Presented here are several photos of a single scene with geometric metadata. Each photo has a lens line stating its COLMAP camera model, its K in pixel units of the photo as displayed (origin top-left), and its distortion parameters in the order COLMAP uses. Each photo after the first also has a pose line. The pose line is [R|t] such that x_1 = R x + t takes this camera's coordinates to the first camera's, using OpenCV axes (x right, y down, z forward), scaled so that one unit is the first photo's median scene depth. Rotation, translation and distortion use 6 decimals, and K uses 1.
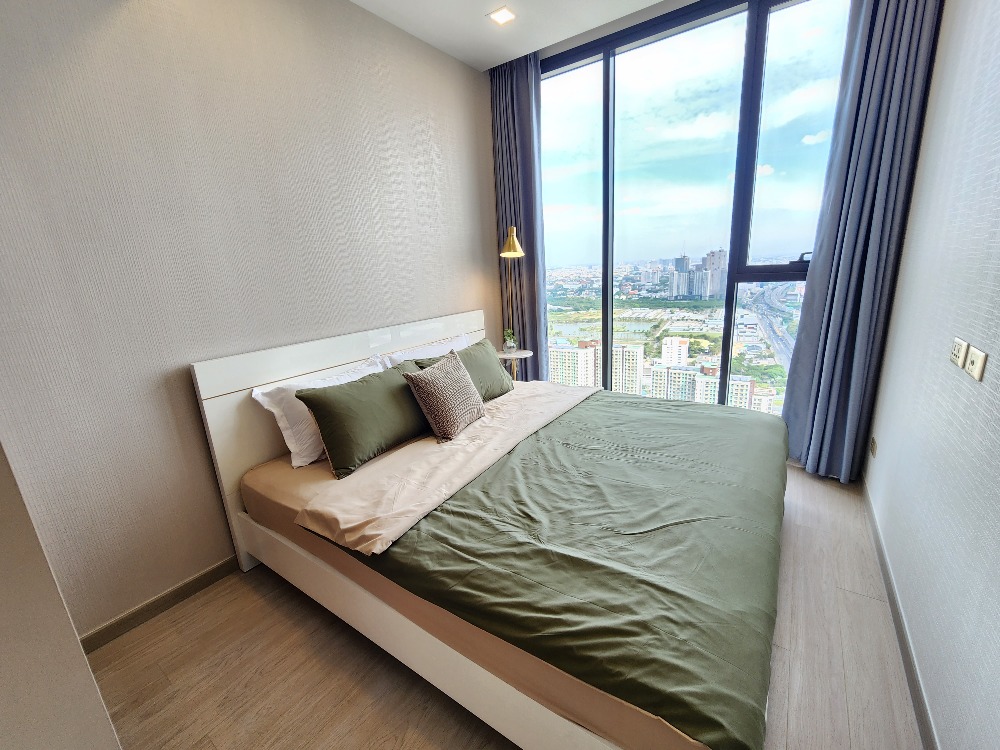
lens RADIAL K [[415.5, 0, 500.0], [0, 415.5, 375.0], [0, 0, 1]] dist [-0.000910, 0.000020]
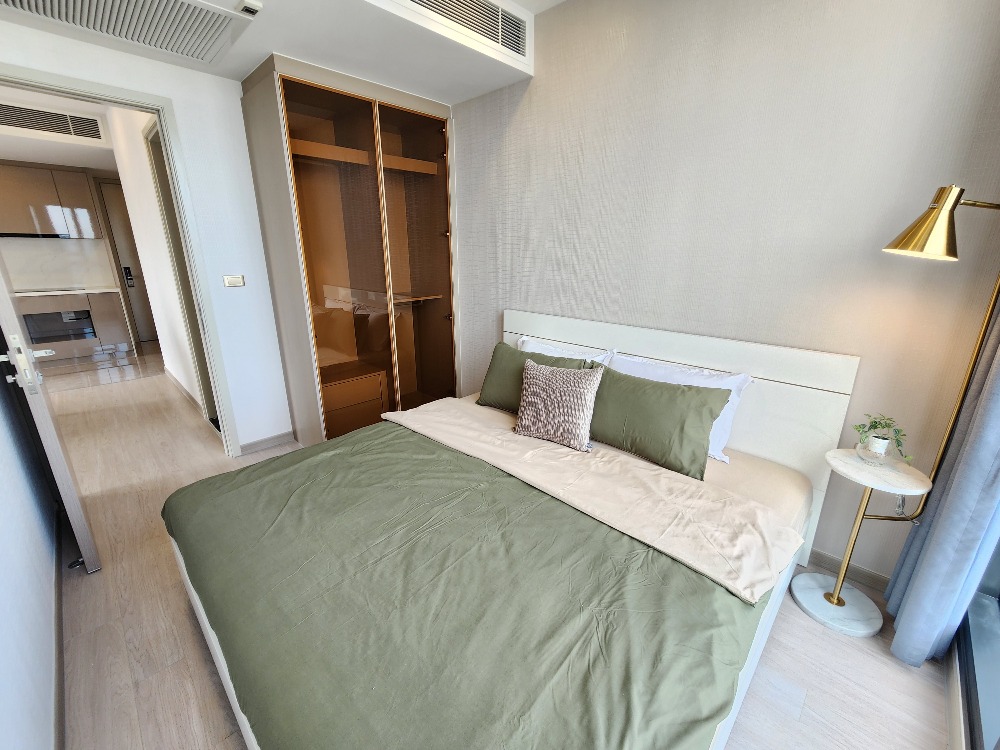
lens RADIAL K [[402.2, 0, 500.0], [0, 402.2, 375.0], [0, 0, 1]] dist [0.000190, -0.000010]
pose [[-0.150722, 0.340002, -0.928268, 0.333513], [-0.251003, 0.895062, 0.368594, -0.145344], [0.956180, 0.288553, -0.049564, 0.413346]]
